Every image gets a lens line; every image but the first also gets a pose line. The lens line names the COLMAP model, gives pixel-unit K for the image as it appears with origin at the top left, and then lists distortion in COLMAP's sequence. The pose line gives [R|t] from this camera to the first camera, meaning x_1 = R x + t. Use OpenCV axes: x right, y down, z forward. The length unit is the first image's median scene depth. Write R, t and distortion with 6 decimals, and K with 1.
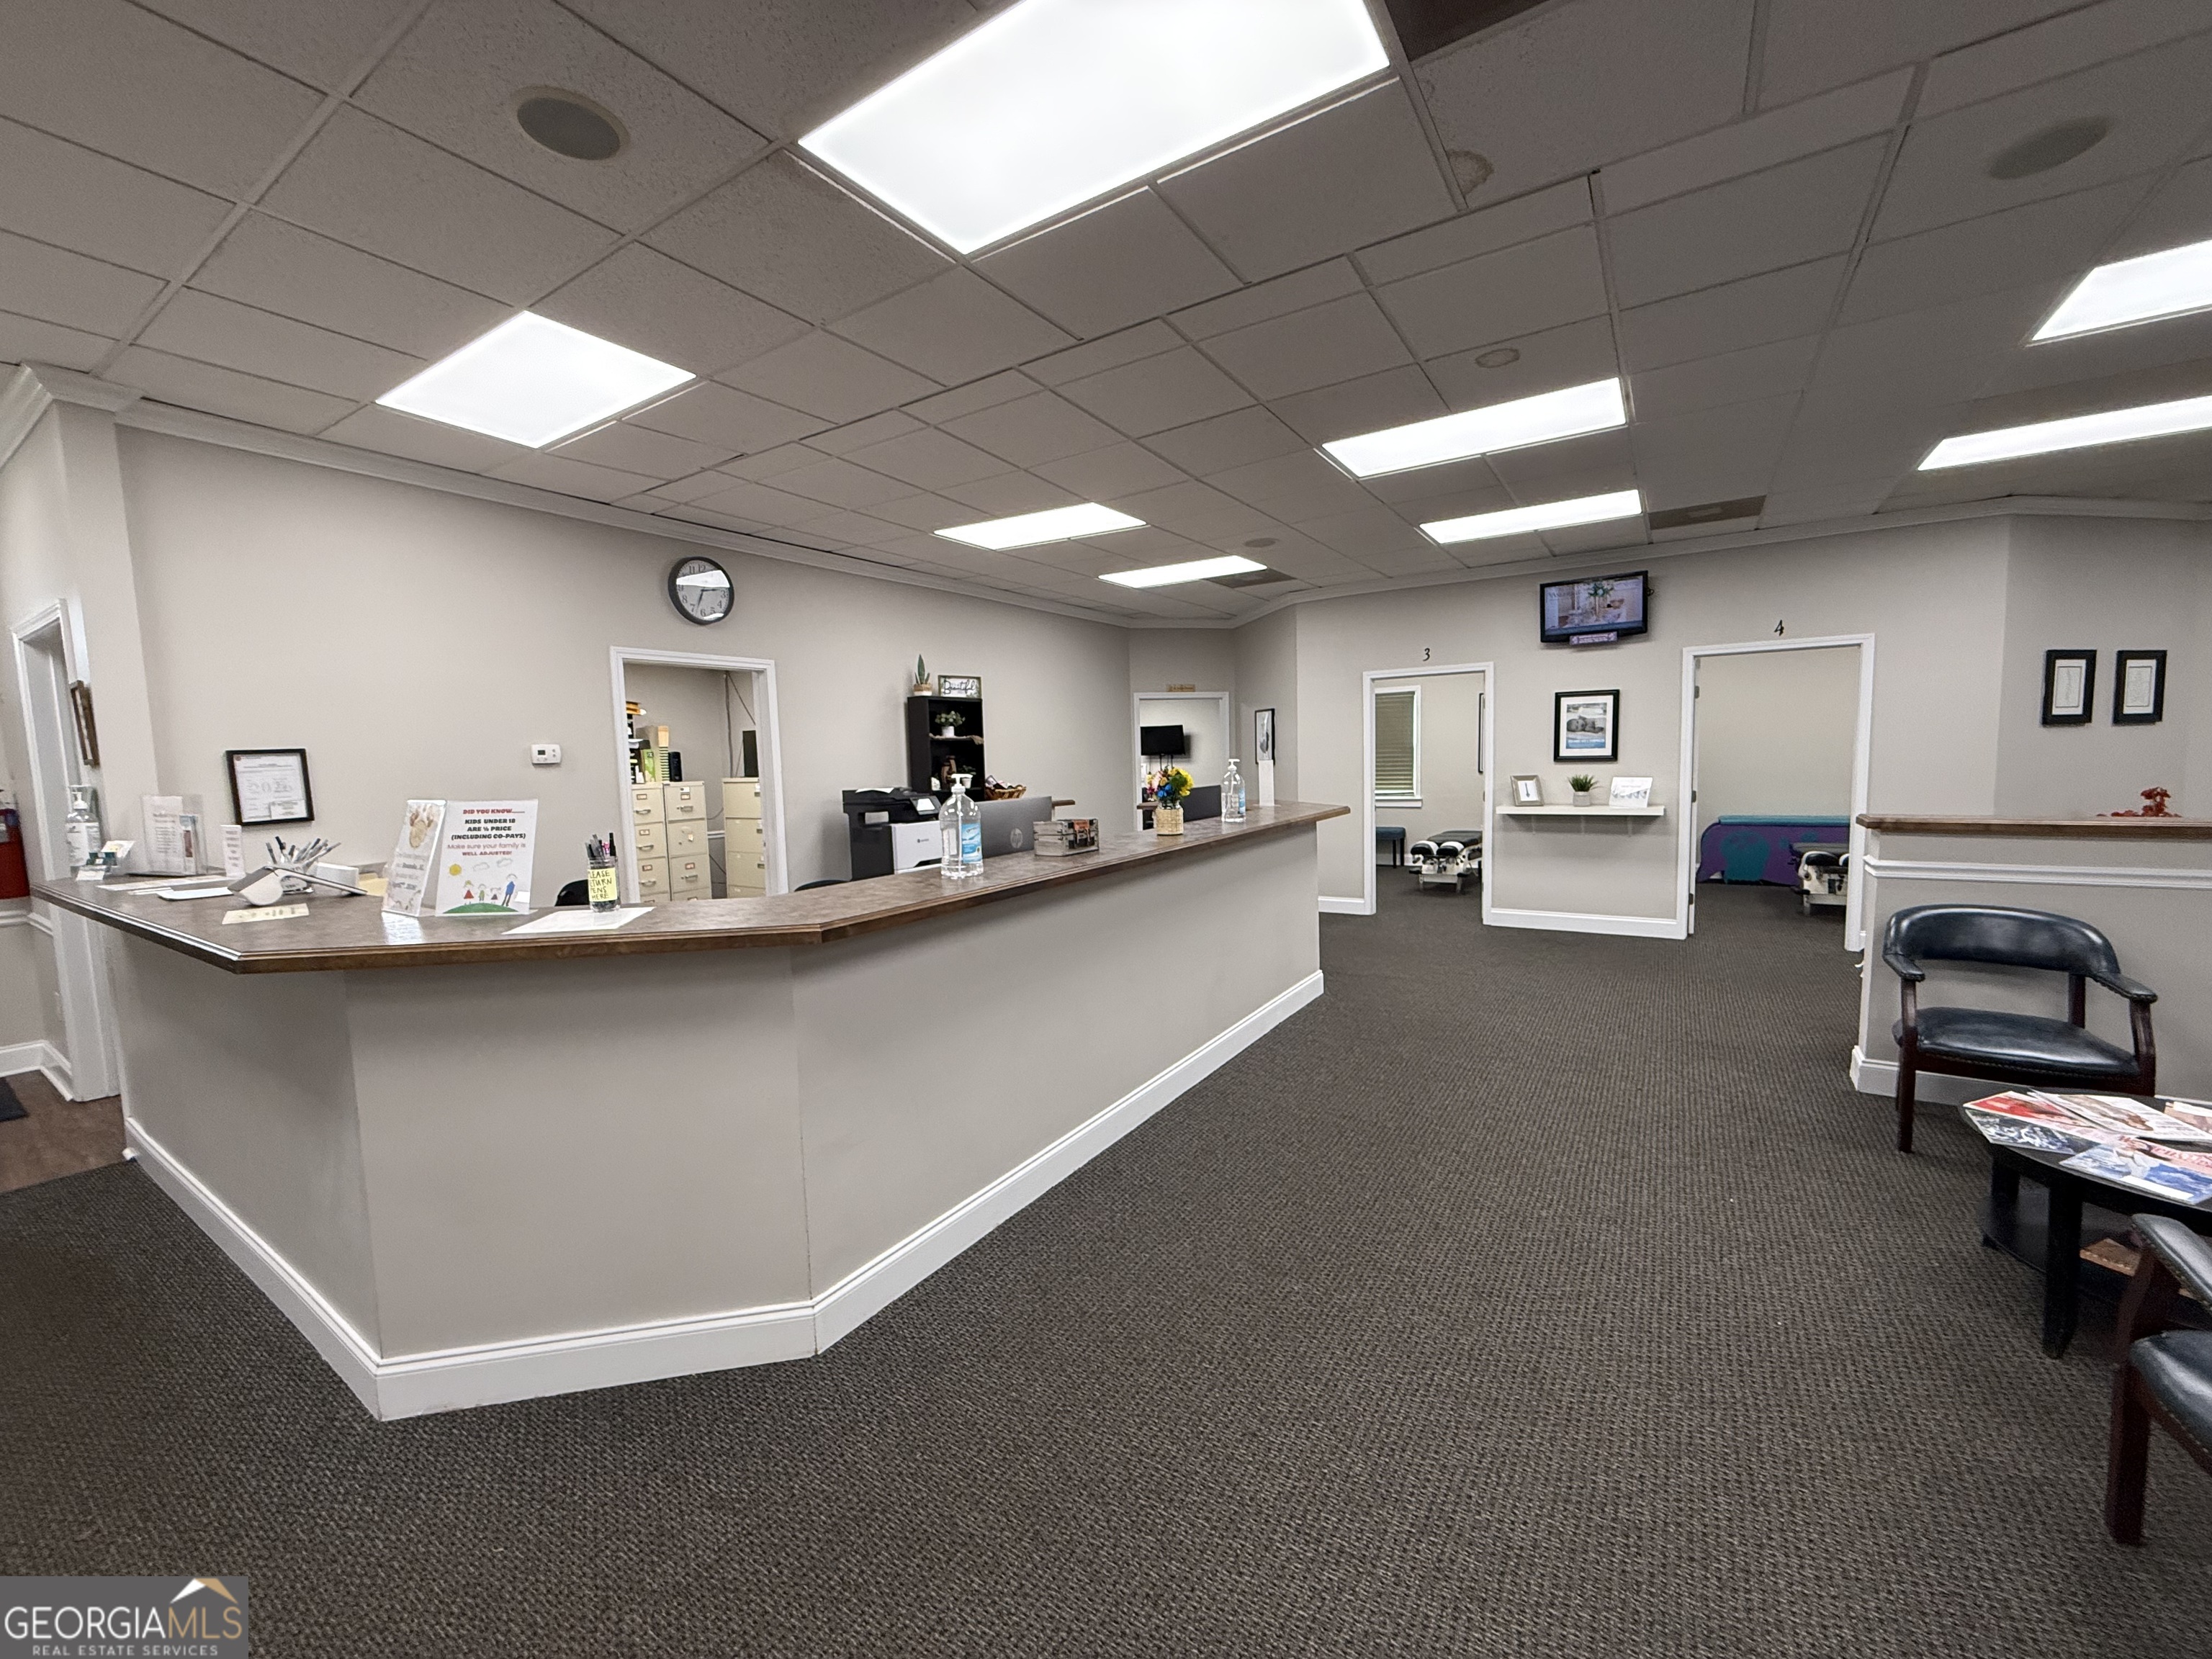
lens RADIAL K [[881.1, 0, 1101.7], [0, 881.1, 828.5], [0, 0, 1]] dist [-0.002987, 0.000618]
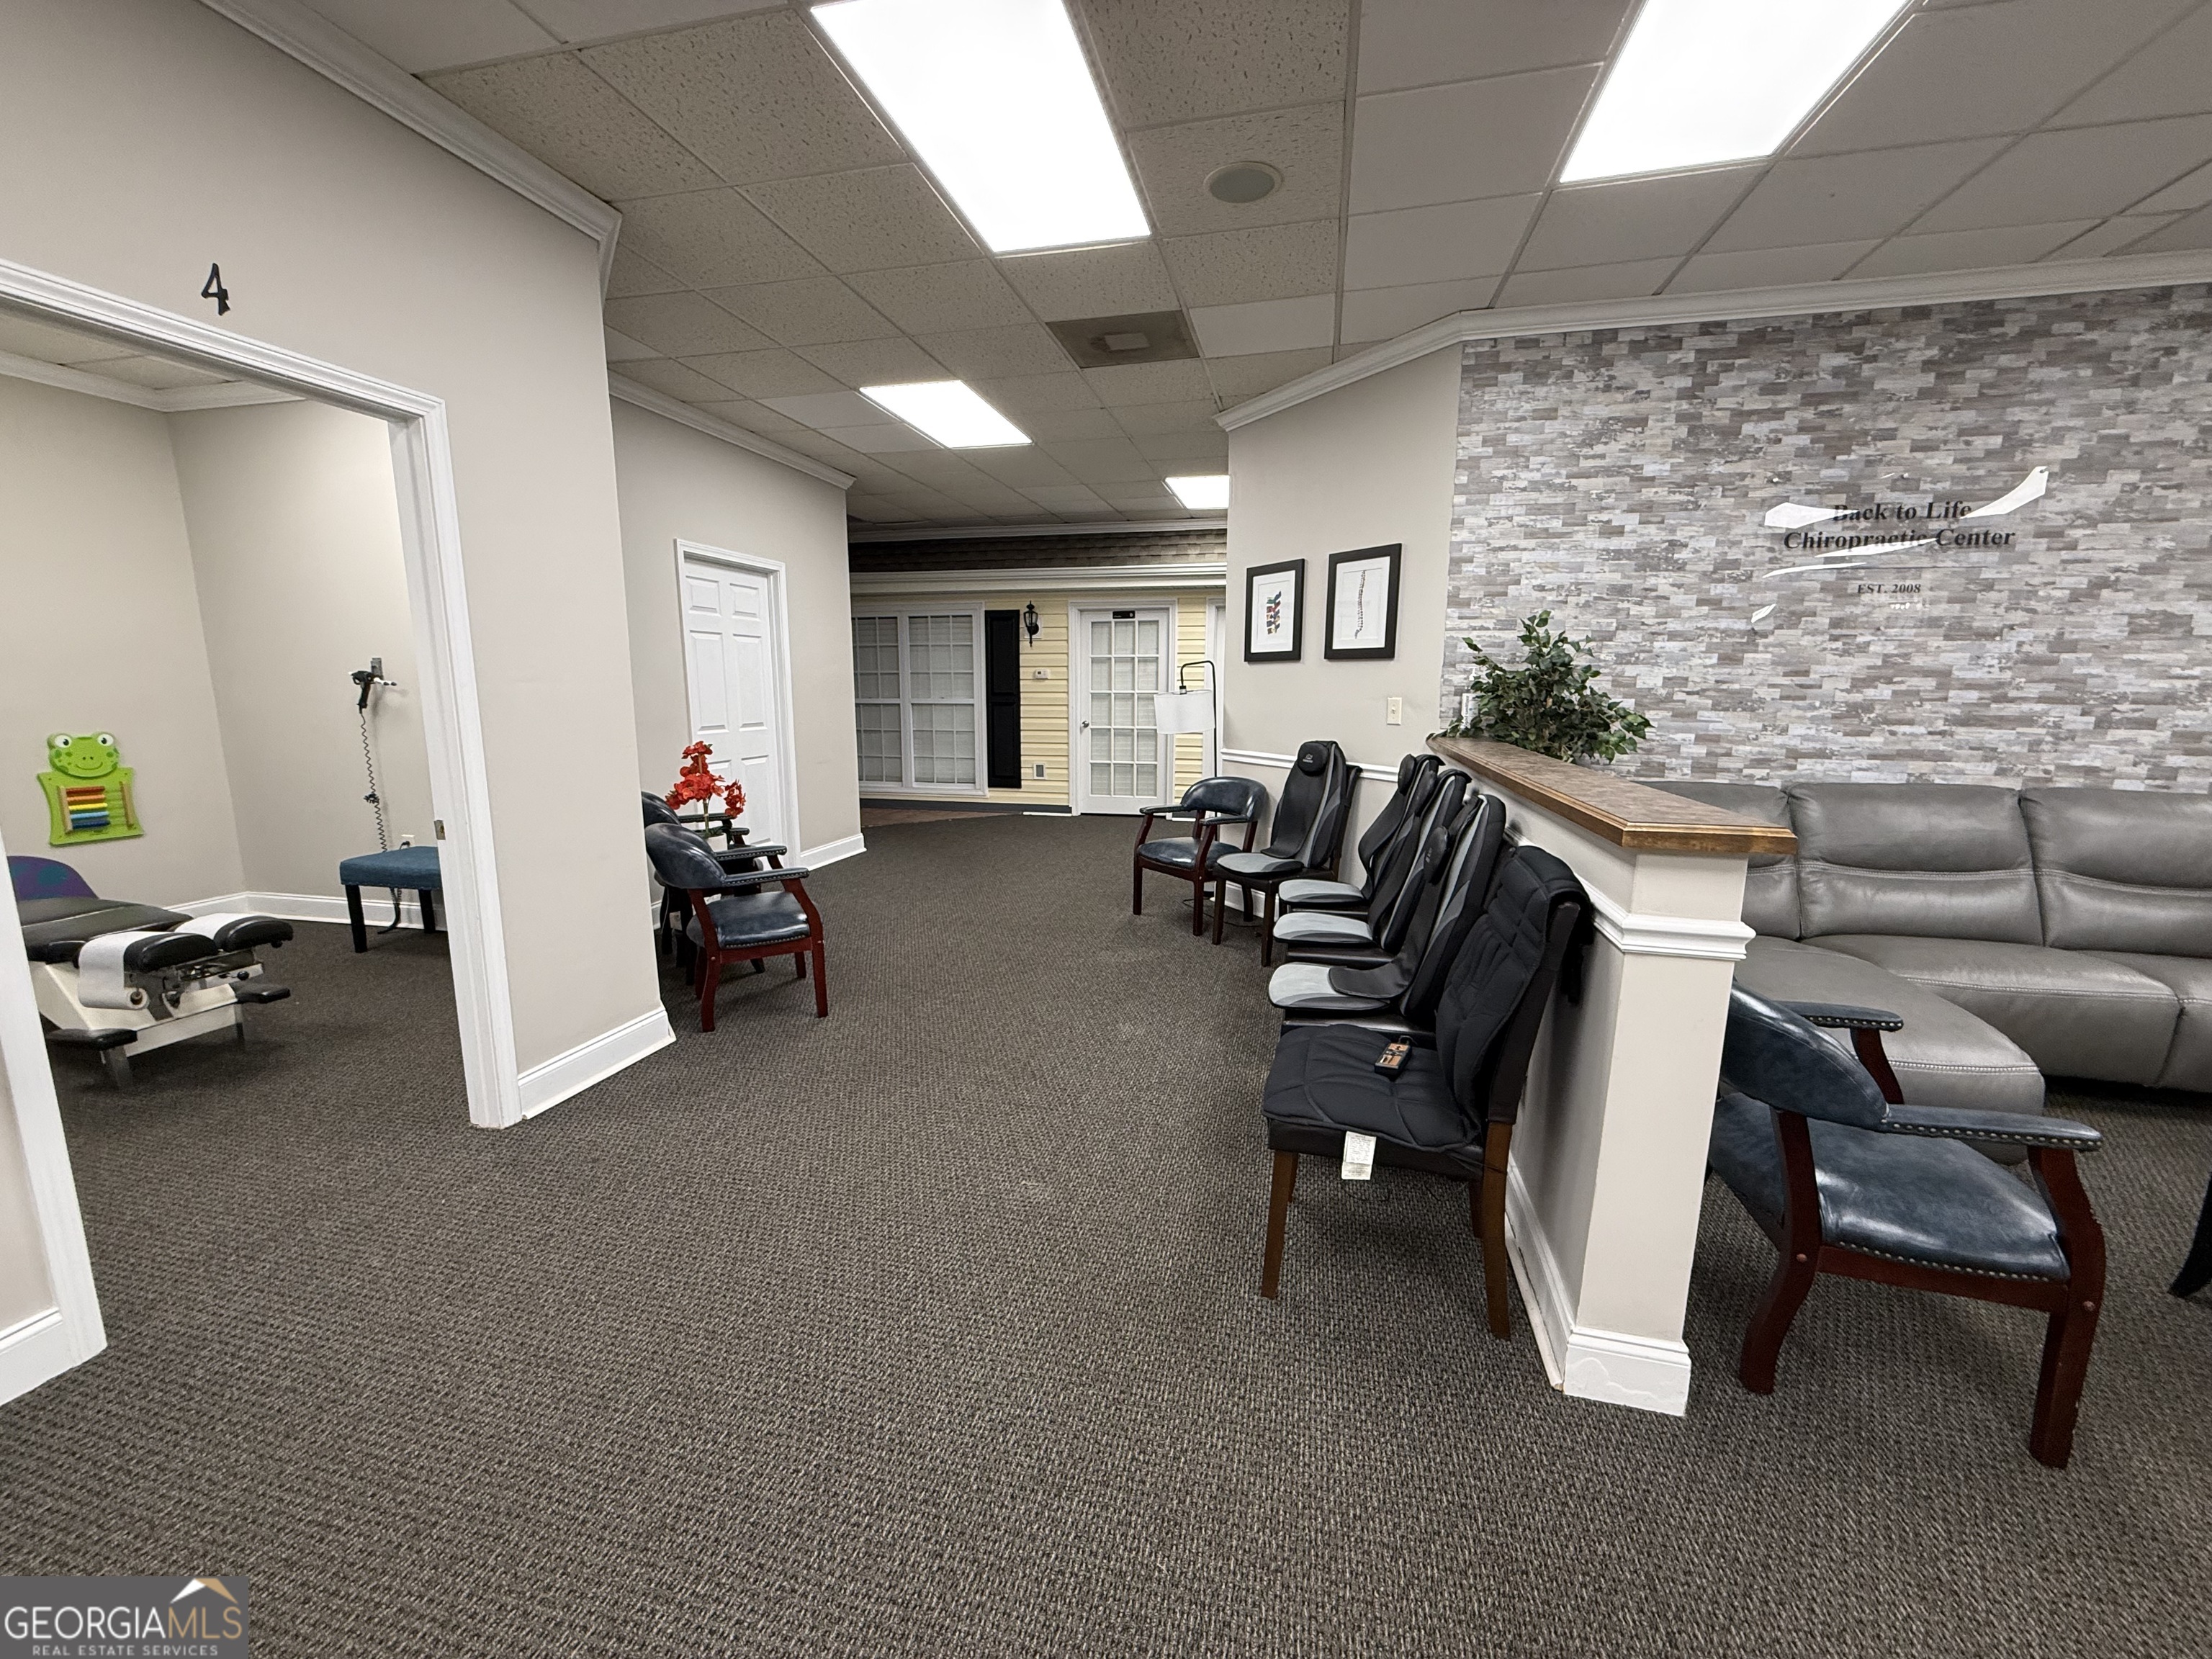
lens RADIAL K [[881.1, 0, 1095.7], [0, 881.1, 832.1], [0, 0, 1]] dist [-0.002987, 0.000618]
pose [[-0.333794, -0.131000, 0.933499, 0.356816], [0.081763, 0.982541, 0.167118, -0.063830], [-0.939093, 0.132109, -0.317255, 0.866955]]
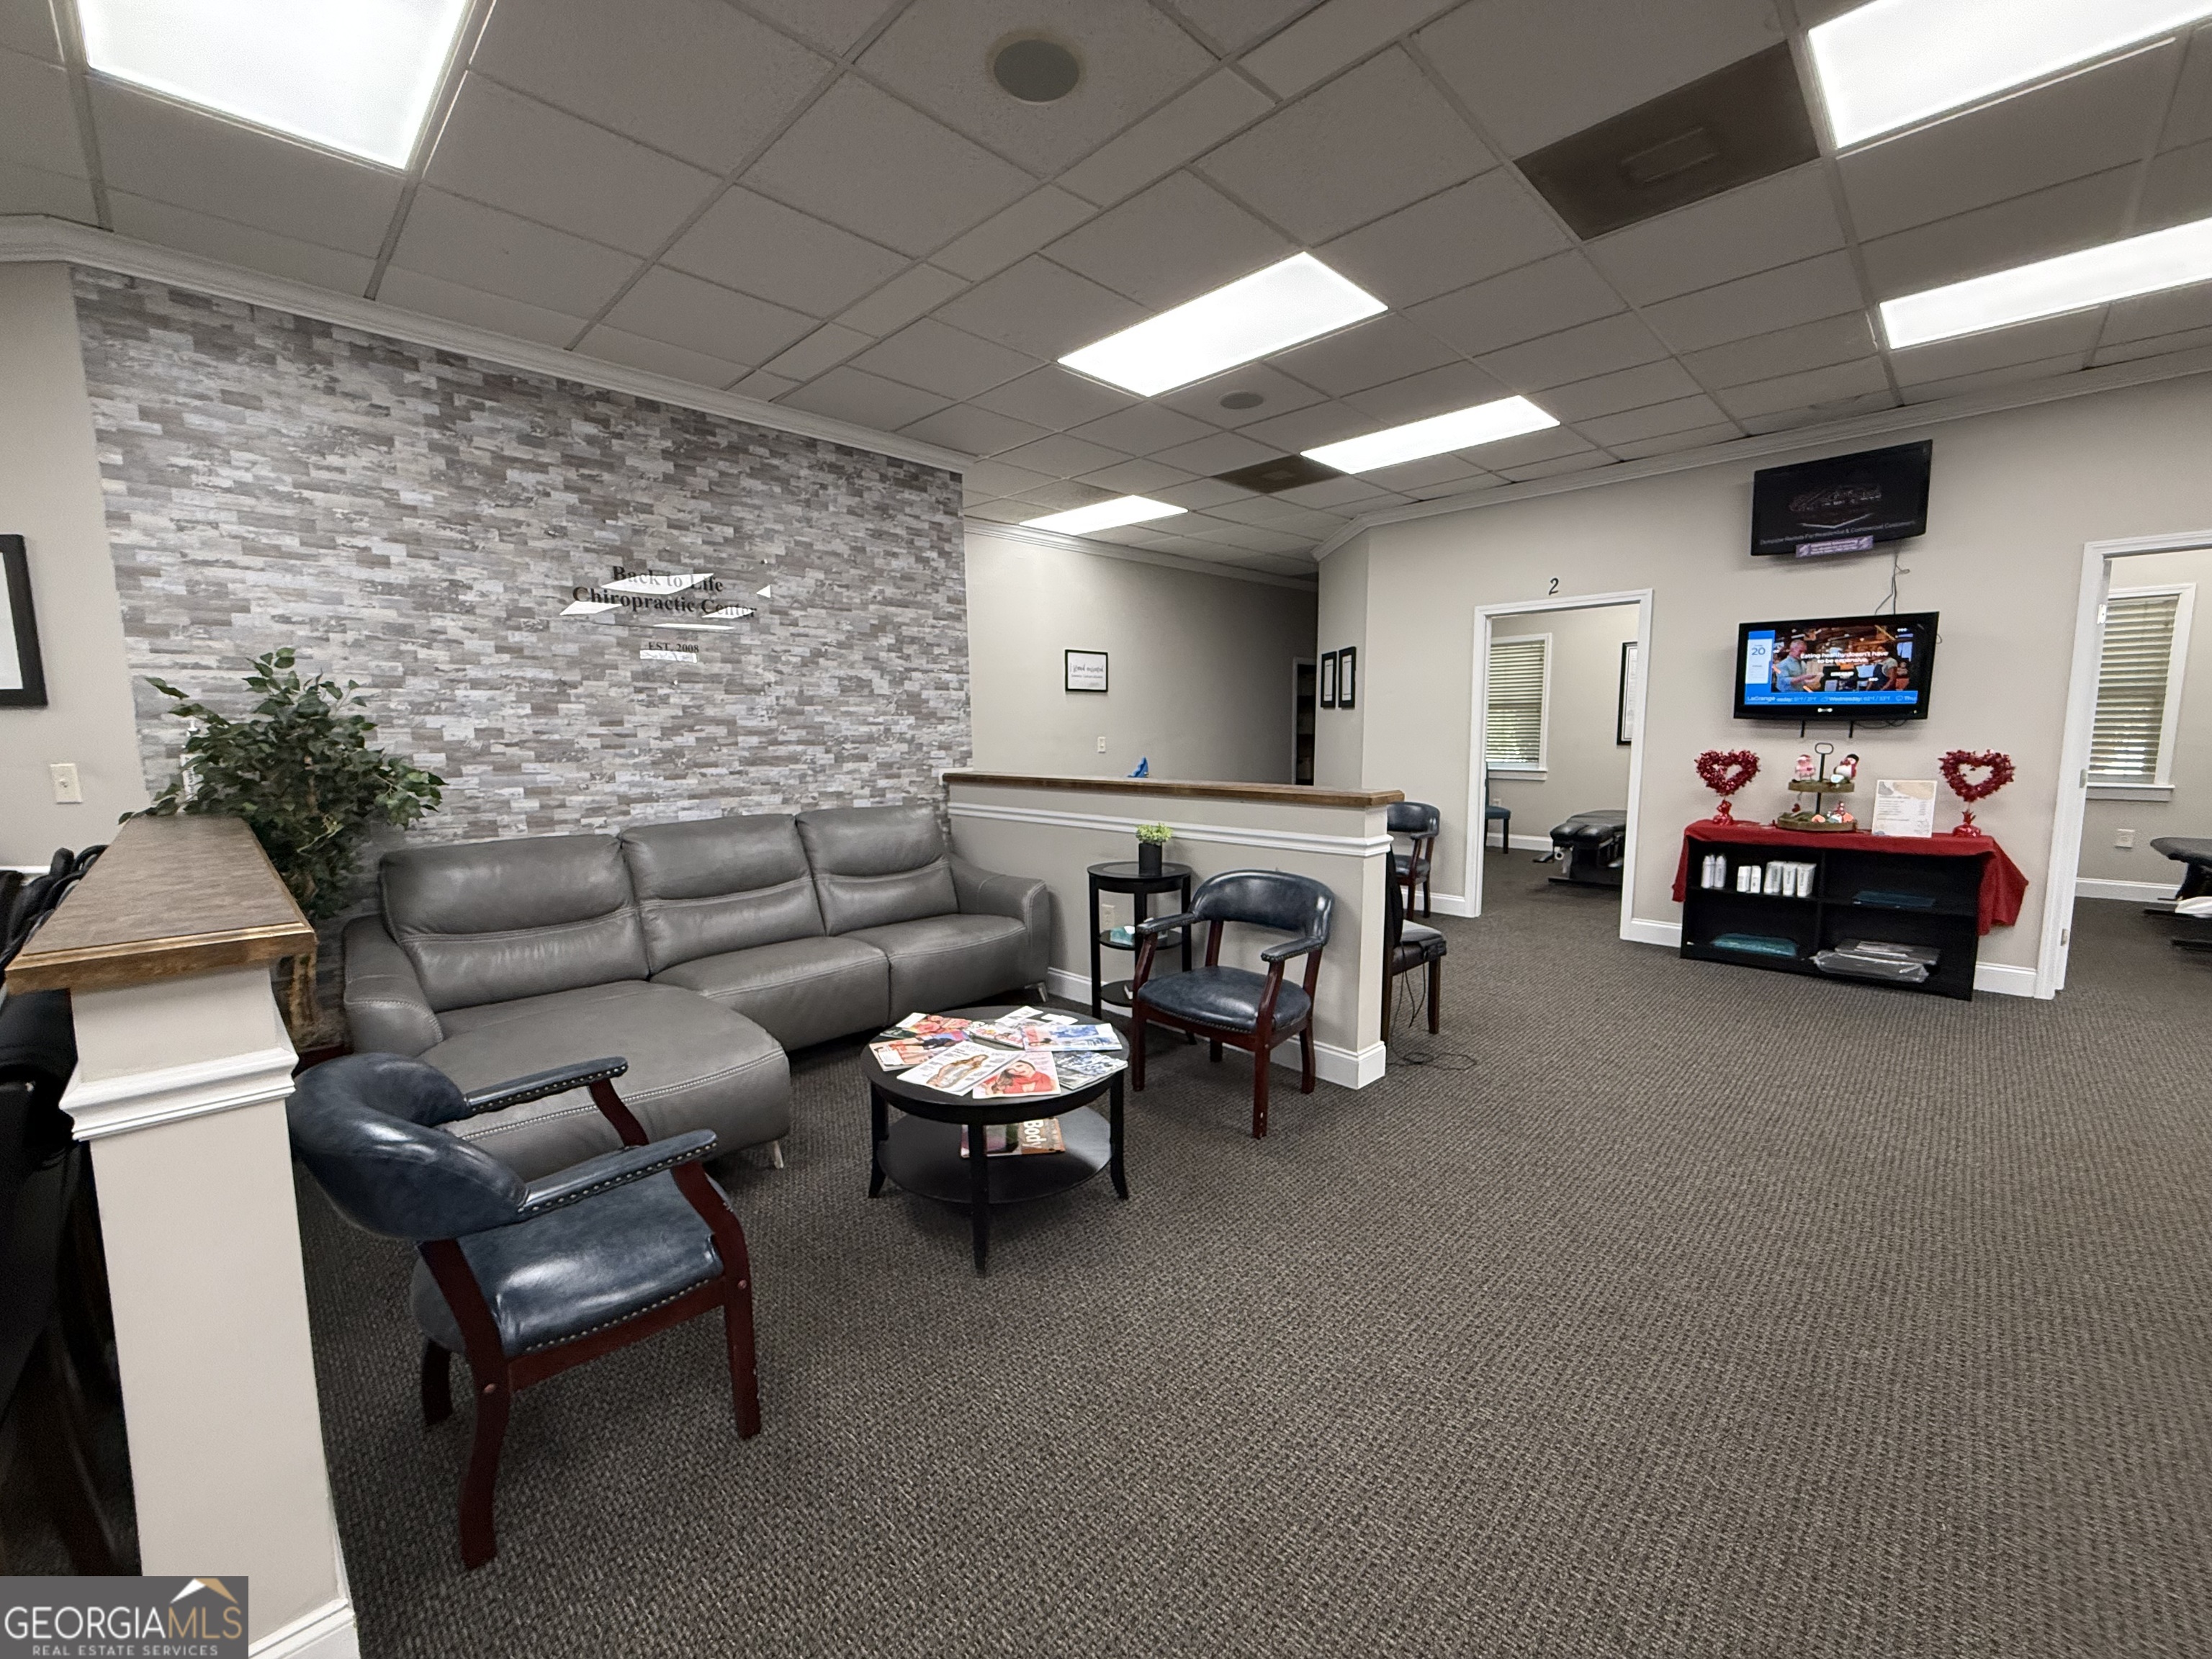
lens RADIAL K [[881.1, 0, 1104.3], [0, 881.1, 832.6], [0, 0, 1]] dist [-0.002987, 0.000618]
pose [[-0.979323, 0.016772, 0.201605, 0.303580], [0.056554, 0.979522, 0.193230, -0.055315], [-0.194236, 0.200636, -0.960217, 0.753644]]
